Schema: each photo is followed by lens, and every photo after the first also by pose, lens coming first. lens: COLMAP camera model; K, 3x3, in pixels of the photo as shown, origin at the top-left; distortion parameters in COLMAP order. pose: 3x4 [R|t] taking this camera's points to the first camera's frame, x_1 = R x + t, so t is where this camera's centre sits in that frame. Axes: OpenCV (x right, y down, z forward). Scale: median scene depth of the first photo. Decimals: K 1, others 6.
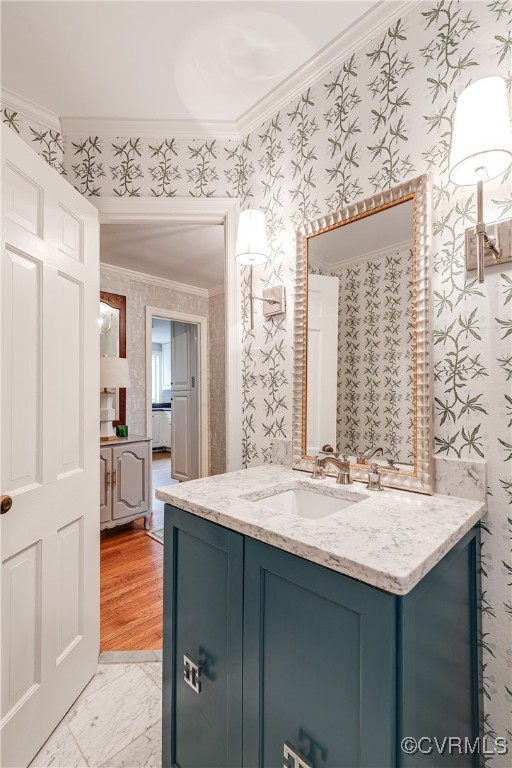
lens RADIAL K [[353.0, 0, 255.4], [0, 353.0, 384.6], [0, 0, 1]] dist [0.012142, -0.000405]
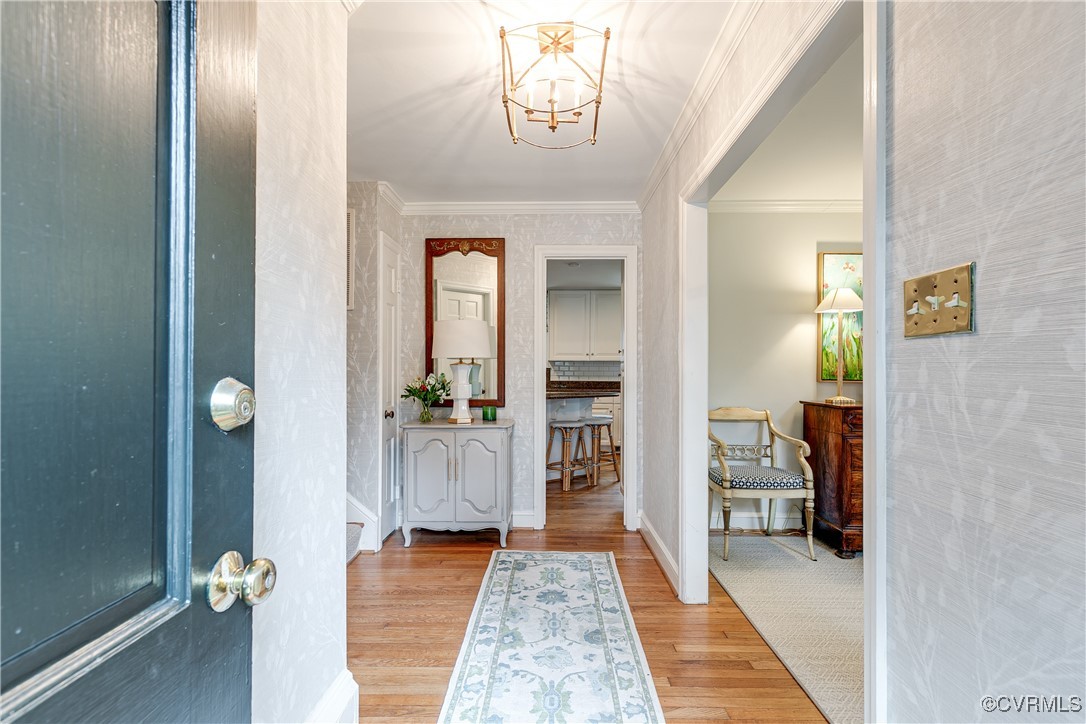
lens RADIAL K [[499.1, 0, 542.0], [0, 499.1, 365.9], [0, 0, 1]] dist [0.012142, -0.000405]
pose [[0.683802, 0.004304, -0.729655, 0.468445], [0.010571, 0.999819, 0.015804, 0.009394], [0.729591, -0.018520, 0.683632, 0.311854]]
